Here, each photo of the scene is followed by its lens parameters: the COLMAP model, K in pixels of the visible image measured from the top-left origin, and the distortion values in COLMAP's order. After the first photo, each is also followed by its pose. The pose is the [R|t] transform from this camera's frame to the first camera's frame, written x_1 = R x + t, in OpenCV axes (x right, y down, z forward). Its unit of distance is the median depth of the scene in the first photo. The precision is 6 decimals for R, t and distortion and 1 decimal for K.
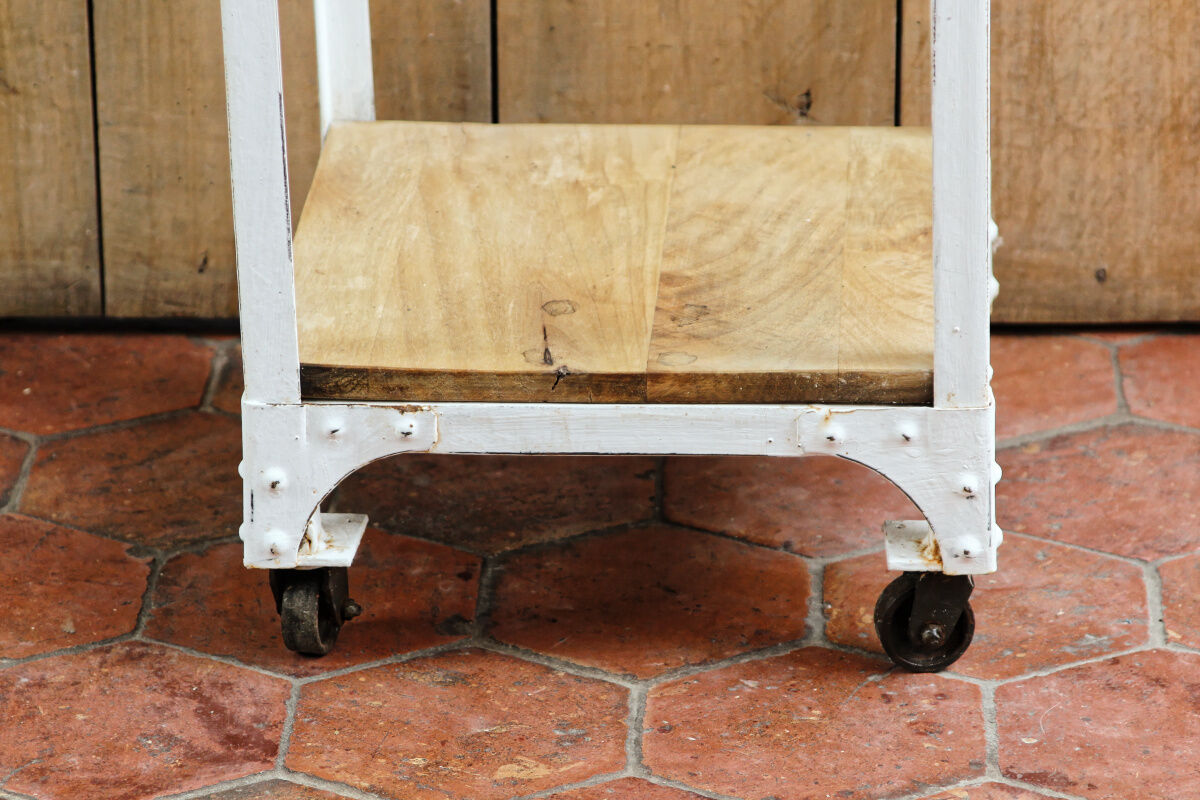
lens RADIAL K [[5193.8, 0, 600.0], [0, 5193.8, 400.0], [0, 0, 1]] dist [-0.073836, 2.722233]
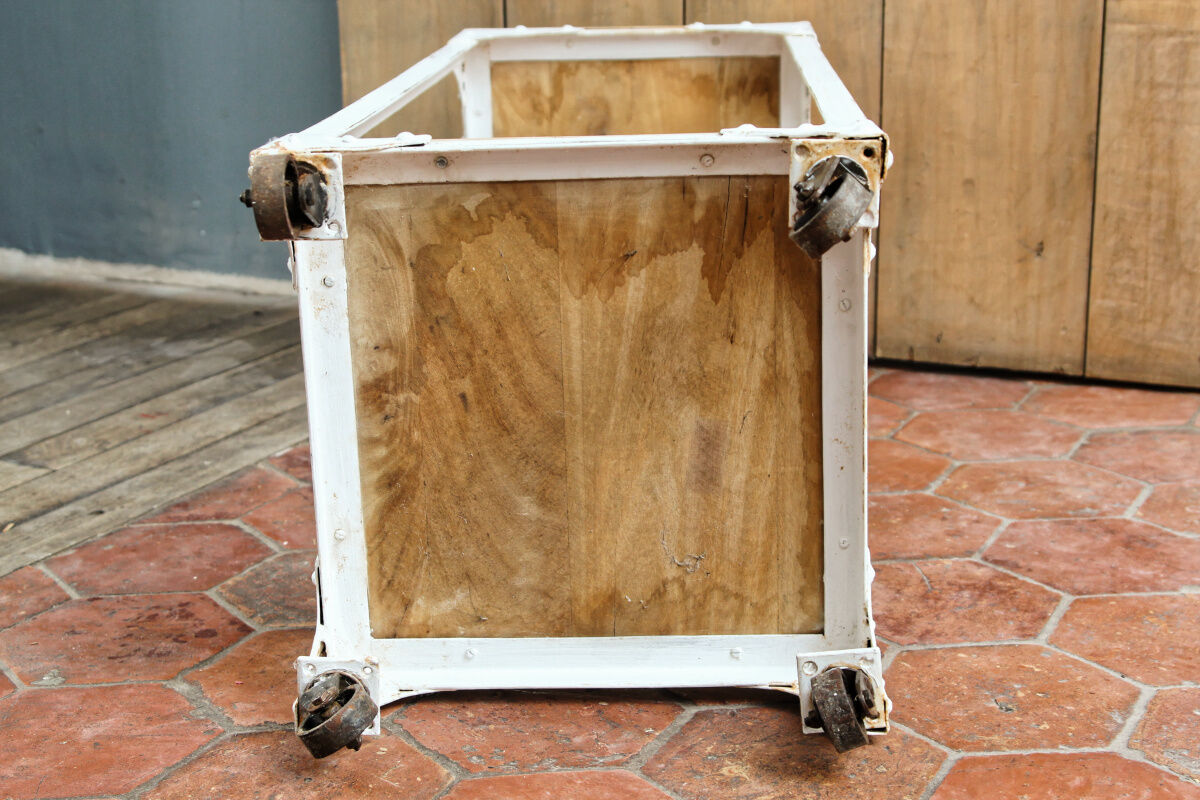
lens RADIAL K [[1924.6, 0, 600.0], [0, 1924.6, 400.0], [0, 0, 1]] dist [0.007244, 0.176789]
pose [[0.914450, 0.099438, -0.392292, 0.170563], [-0.146966, 0.984763, -0.092967, 0.082168], [0.377070, 0.142668, 0.915131, 0.325925]]
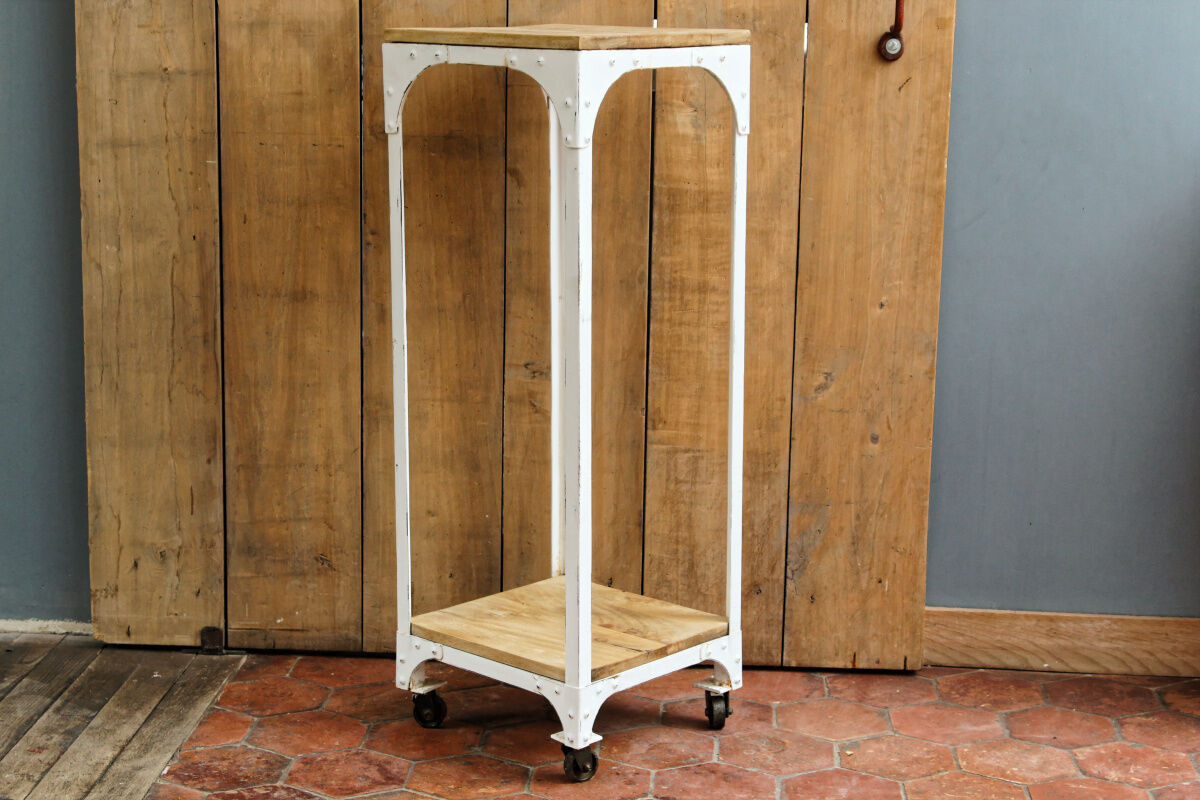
lens RADIAL K [[2137.9, 0, 600.0], [0, 2137.9, 400.0], [0, 0, 1]] dist [0.010915, -0.026111]
pose [[0.999335, 0.030805, -0.019531, 0.054180], [-0.034046, 0.979921, -0.196456, 0.076295], [0.013087, 0.196990, 0.980318, -0.175145]]
